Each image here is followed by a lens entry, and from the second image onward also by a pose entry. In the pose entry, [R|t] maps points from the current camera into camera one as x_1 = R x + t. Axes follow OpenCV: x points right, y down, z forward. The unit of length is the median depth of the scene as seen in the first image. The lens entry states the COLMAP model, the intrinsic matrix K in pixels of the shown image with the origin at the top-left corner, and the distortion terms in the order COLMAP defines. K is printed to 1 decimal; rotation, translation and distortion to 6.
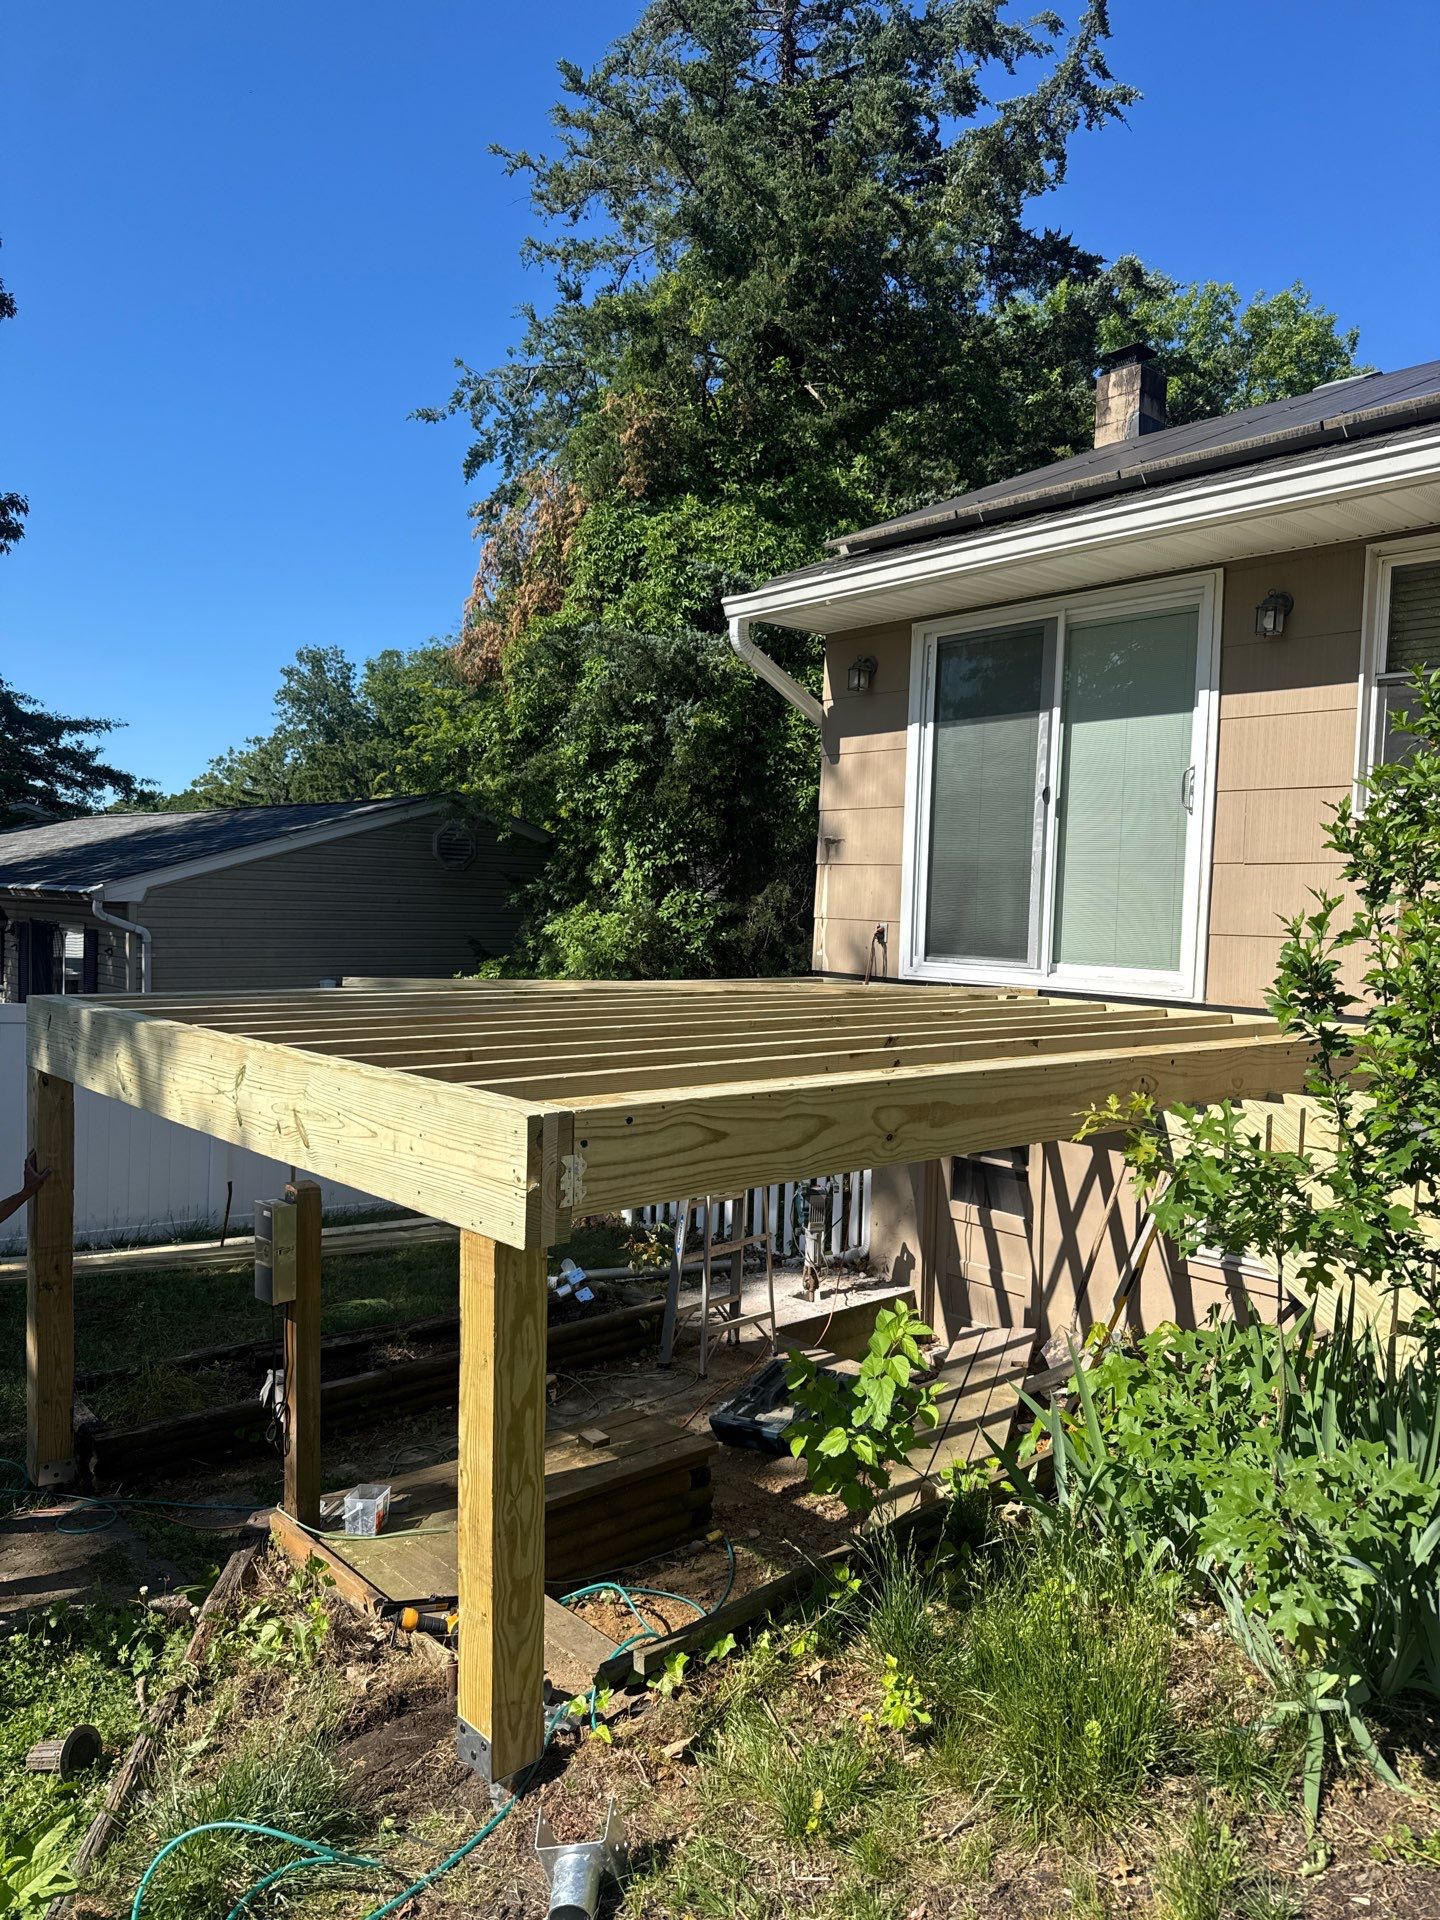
lens RADIAL K [[1367.6, 0, 716.4], [0, 1367.6, 984.4], [0, 0, 1]] dist [-0.005035, -0.004570]
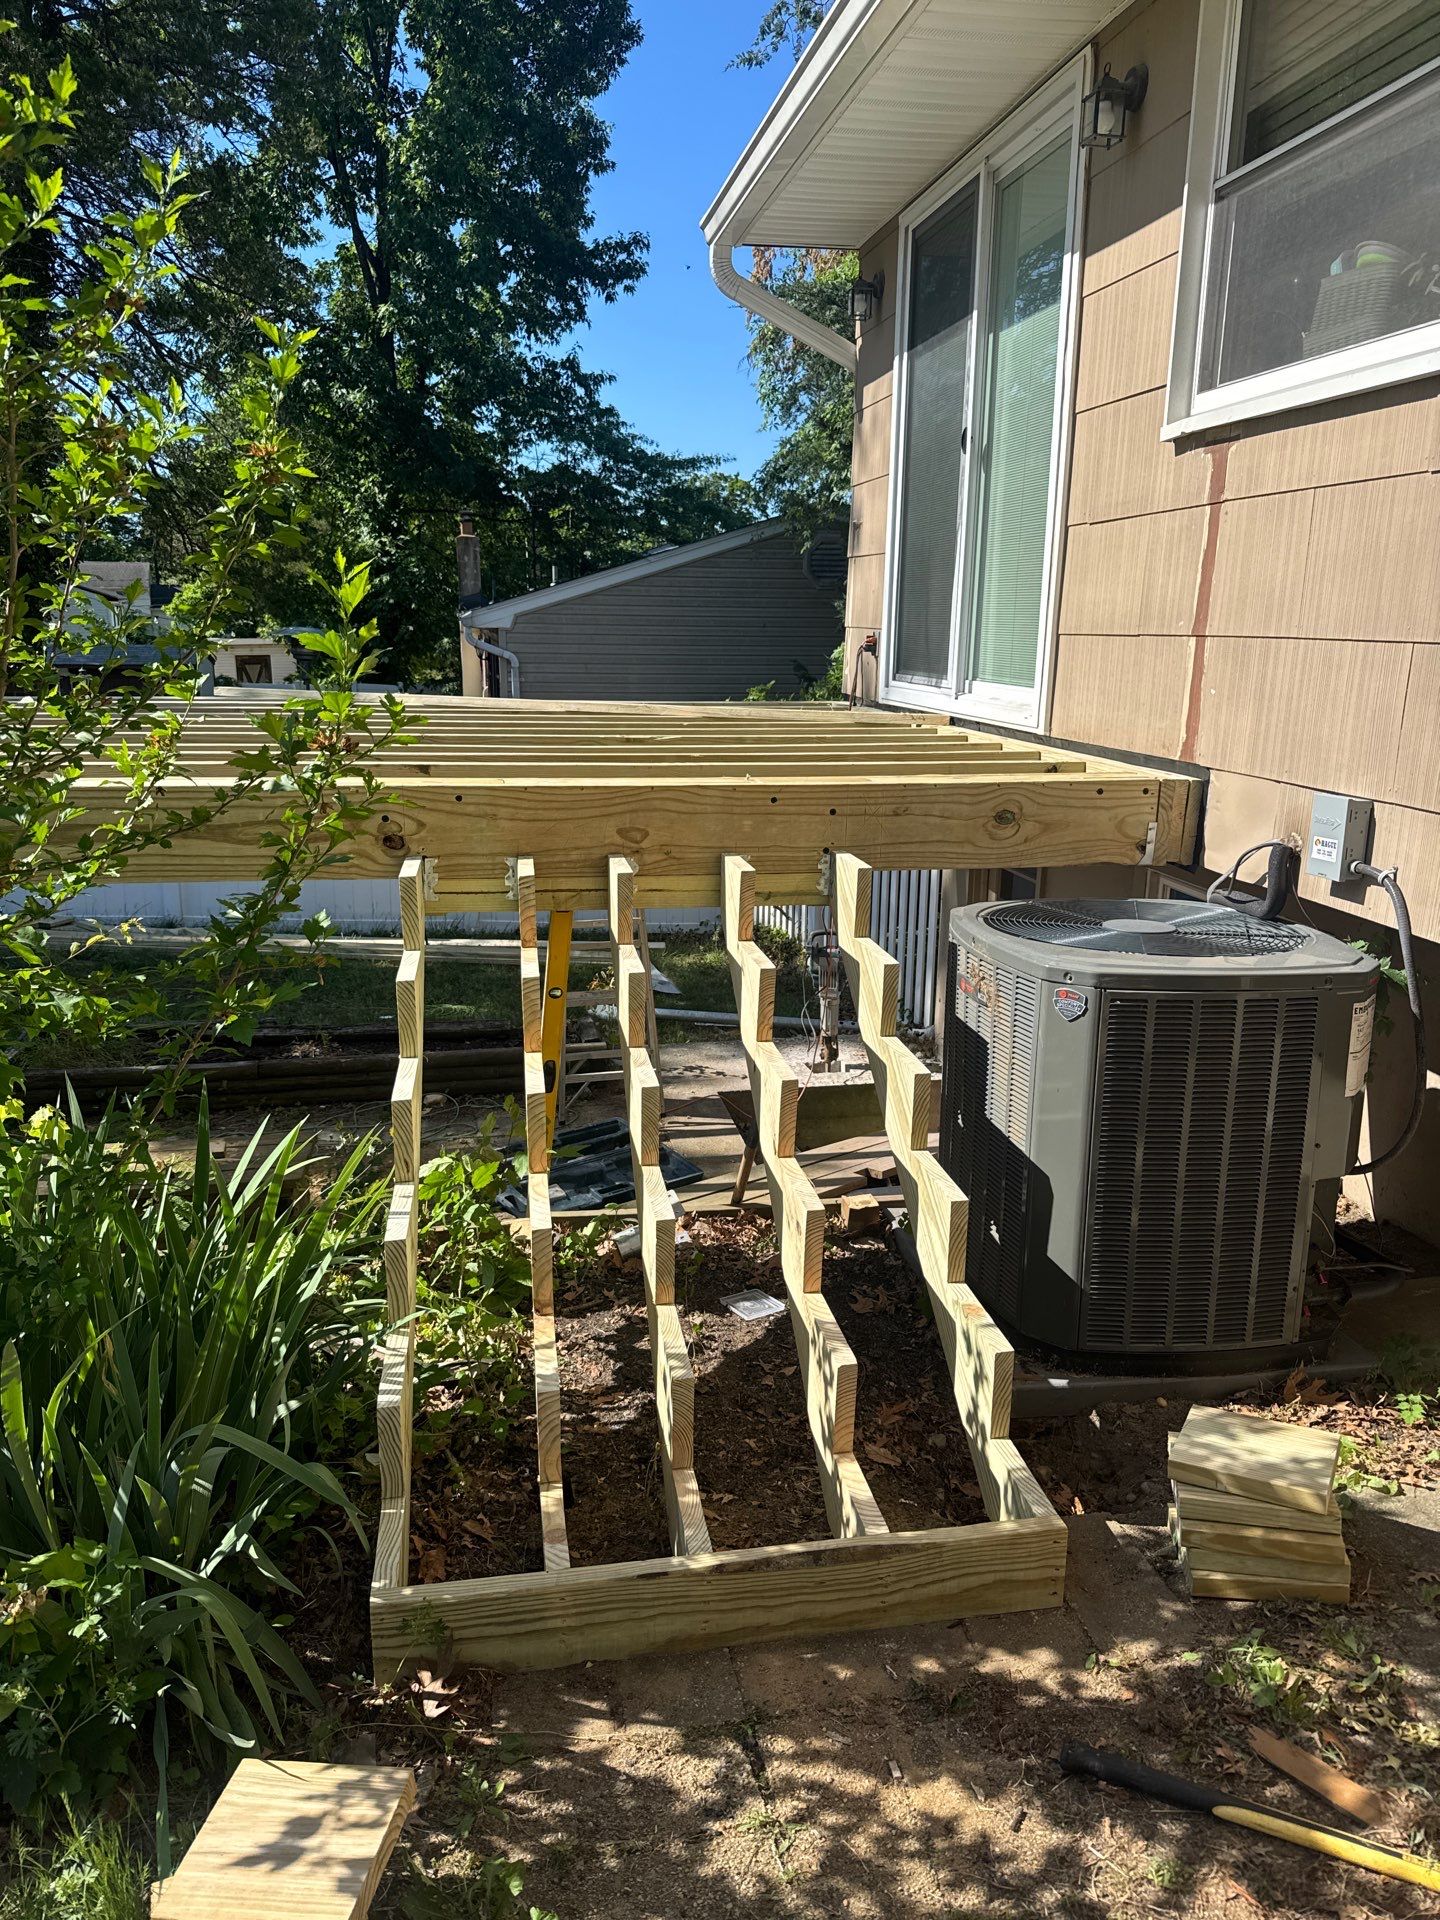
lens RADIAL K [[1367.6, 0, 716.4], [0, 1367.6, 984.4], [0, 0, 1]] dist [-0.005035, -0.004570]
pose [[0.859618, 0.115749, -0.497653, 0.453407], [-0.020905, 0.981153, 0.192096, 0.006010], [0.510509, -0.154726, 0.845837, 0.236432]]
